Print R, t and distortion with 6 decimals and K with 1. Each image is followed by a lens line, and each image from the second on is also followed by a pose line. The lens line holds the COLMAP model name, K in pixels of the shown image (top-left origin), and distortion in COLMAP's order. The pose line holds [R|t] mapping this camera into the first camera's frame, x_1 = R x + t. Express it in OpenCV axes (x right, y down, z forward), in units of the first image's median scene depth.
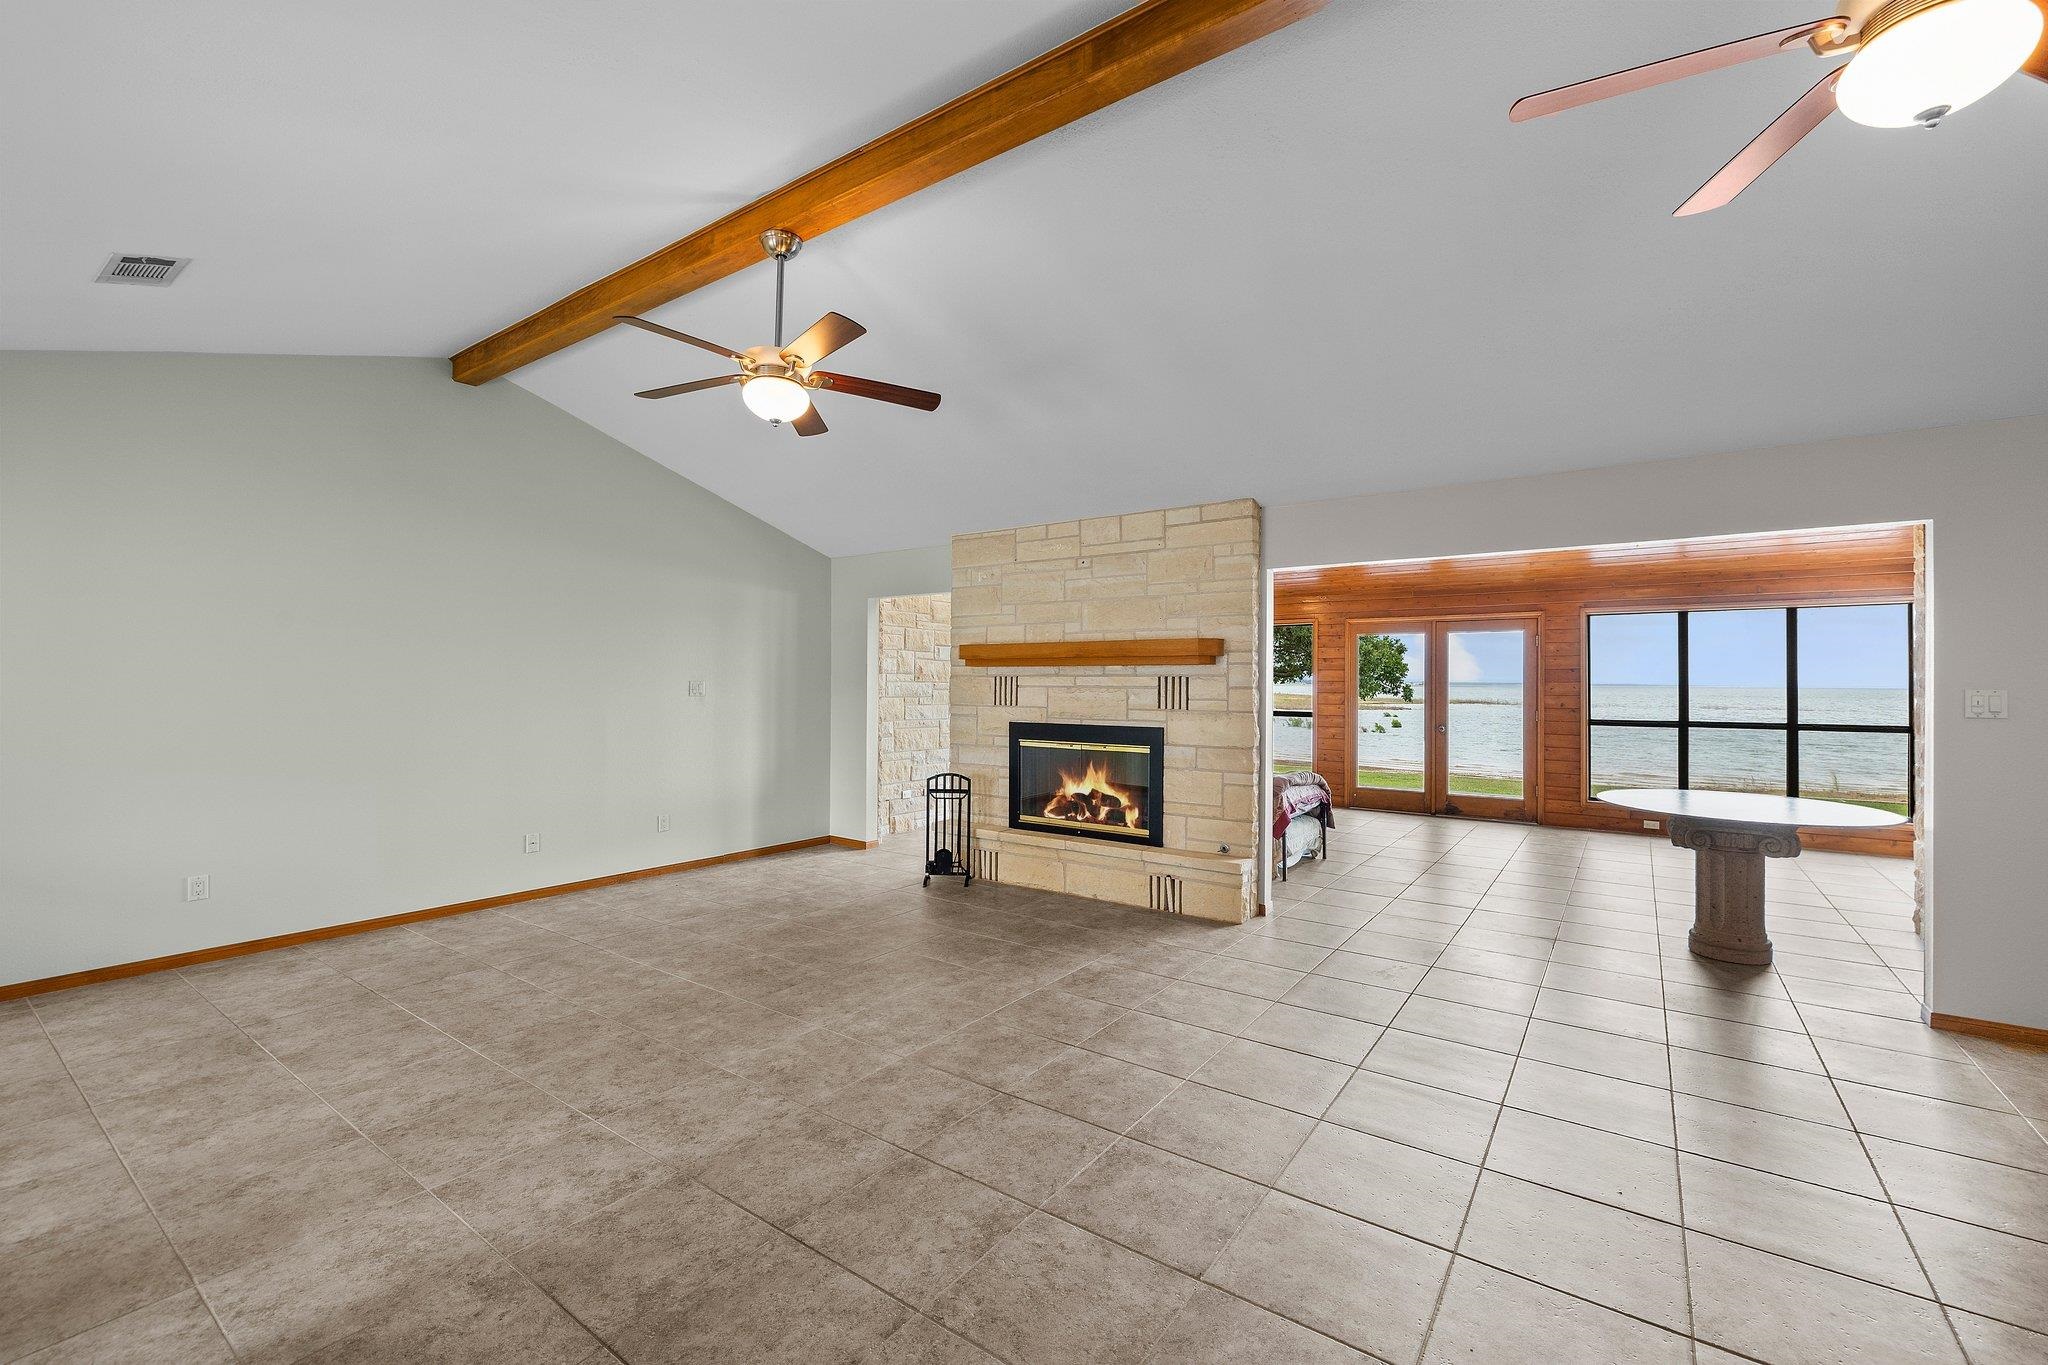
lens RADIAL K [[860.1, 0, 1024.0], [0, 860.1, 682.5], [0, 0, 1]] dist [0.003933, 0.000271]
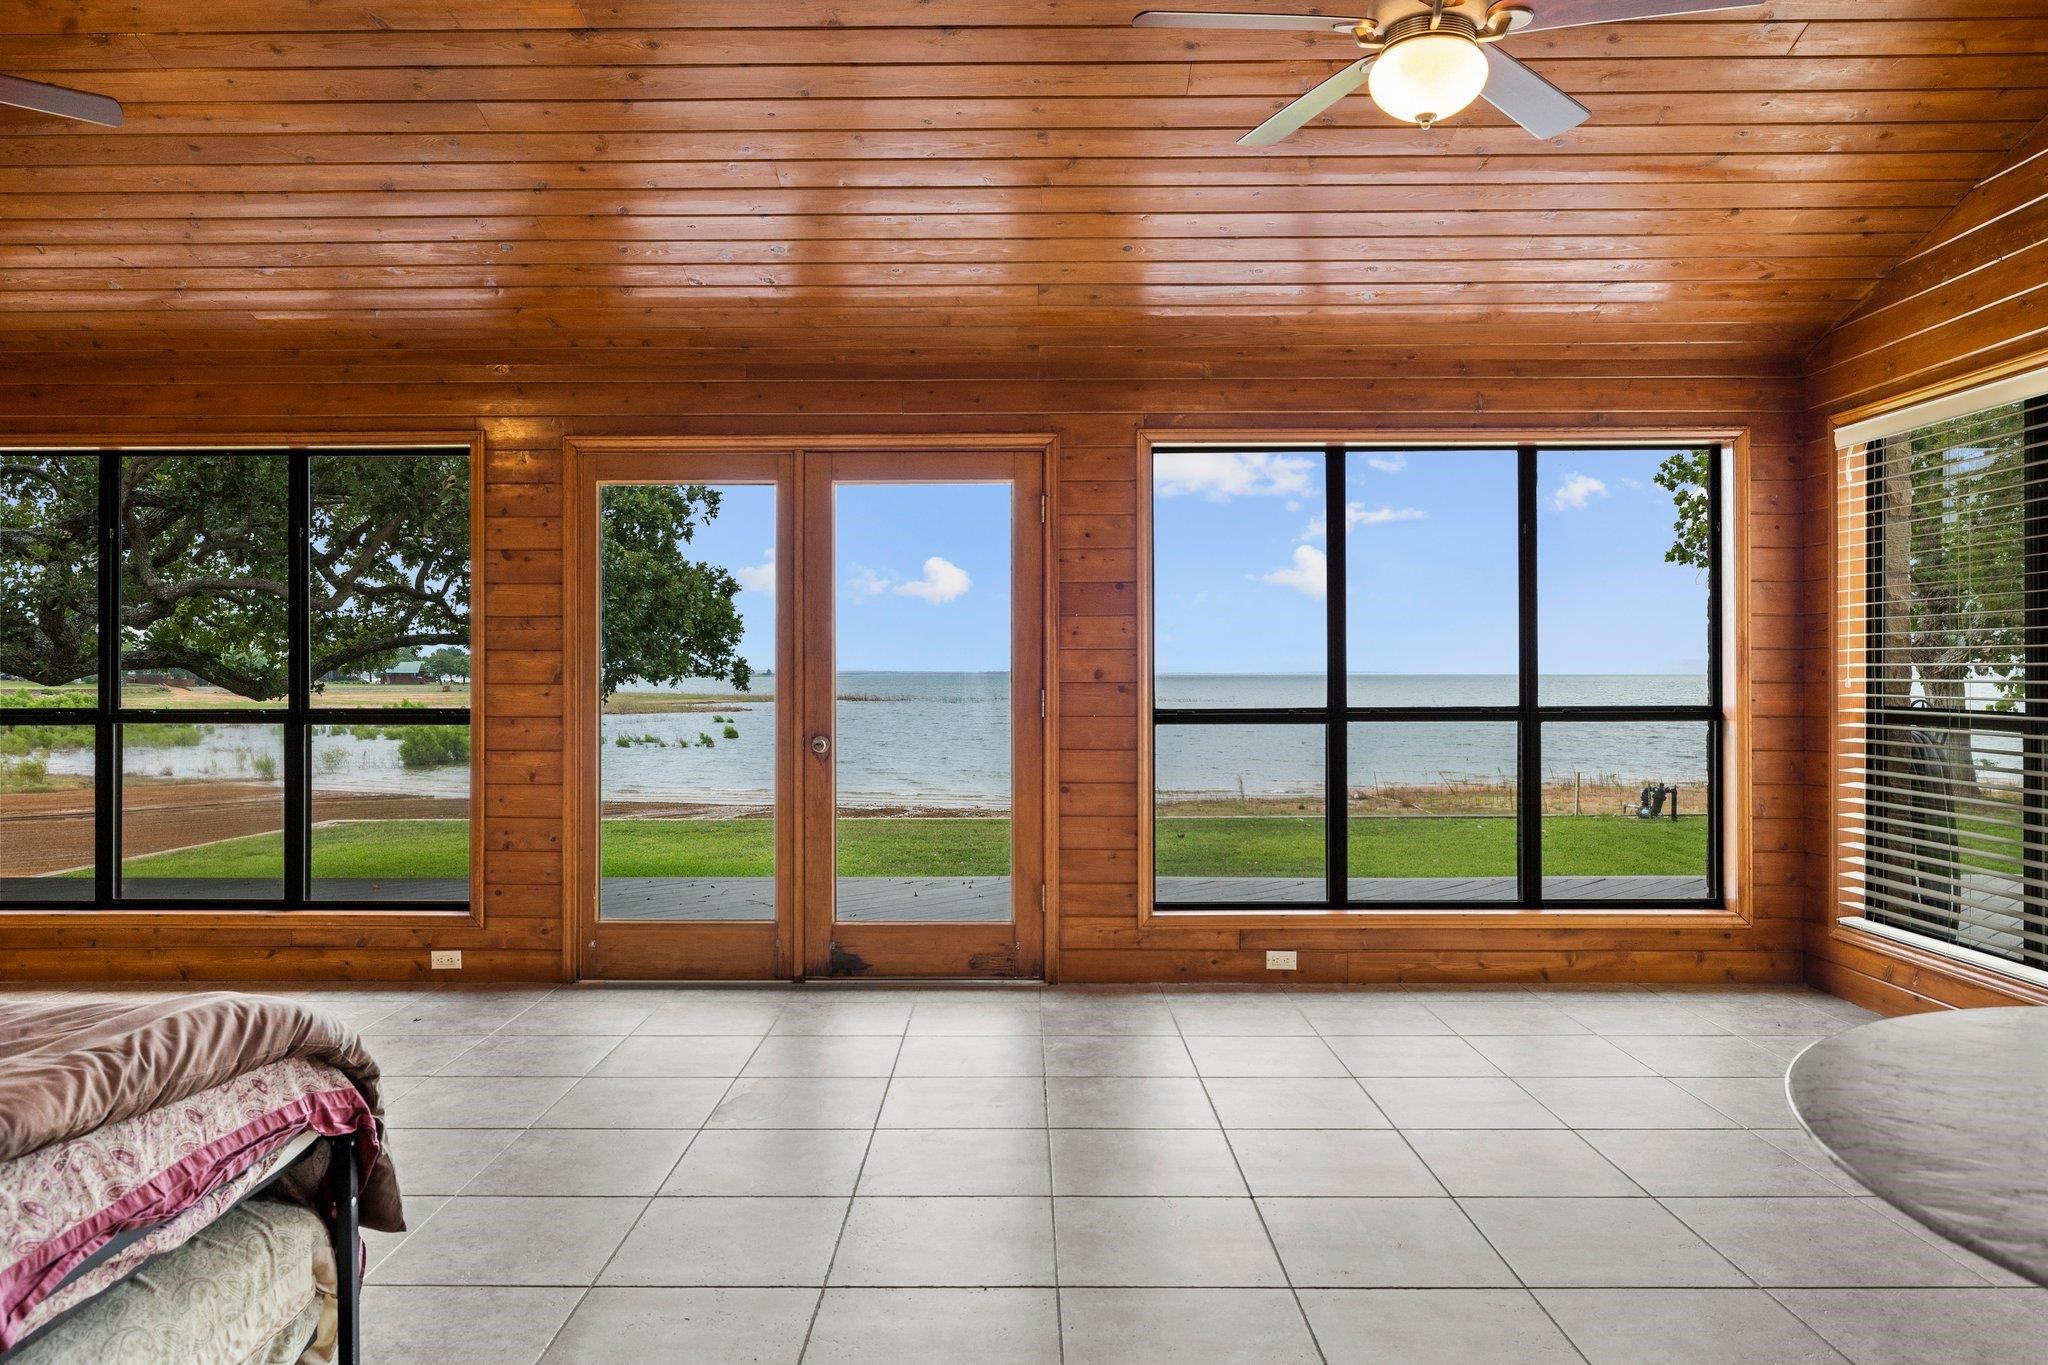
lens RADIAL K [[1373.8, 0, 1024.0], [0, 1373.8, 682.5], [0, 0, 1]] dist [-0.061629, 0.000059]
pose [[0.814600, -0.009935, 0.579938, 0.231441], [0.005344, 0.999939, 0.009624, 0.023204], [-0.579998, -0.004741, 0.814604, 0.503141]]
